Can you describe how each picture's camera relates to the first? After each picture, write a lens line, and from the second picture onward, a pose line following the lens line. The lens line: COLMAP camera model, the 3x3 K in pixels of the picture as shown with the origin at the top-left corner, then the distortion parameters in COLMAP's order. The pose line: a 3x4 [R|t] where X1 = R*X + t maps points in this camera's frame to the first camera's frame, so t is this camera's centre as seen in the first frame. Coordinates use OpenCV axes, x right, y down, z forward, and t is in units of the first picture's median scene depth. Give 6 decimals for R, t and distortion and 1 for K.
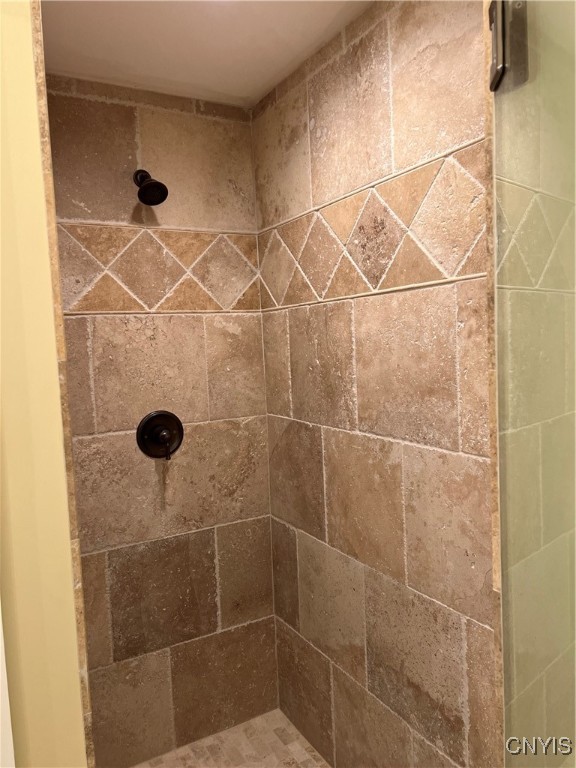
lens RADIAL K [[571.2, 0, 287.6], [0, 571.2, 382.9], [0, 0, 1]] dist [0.035833, -0.030956]
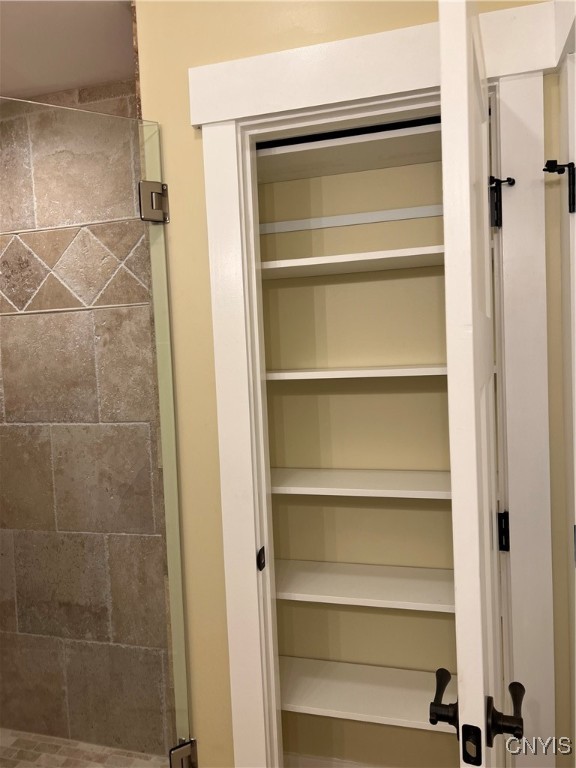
lens RADIAL K [[571.2, 0, 287.8], [0, 571.2, 384.1], [0, 0, 1]] dist [0.035833, -0.030956]
pose [[0.702155, -0.021346, 0.711705, -0.391828], [0.063161, 0.997477, -0.032395, 0.093458], [-0.709218, 0.067698, 0.701732, -0.380267]]
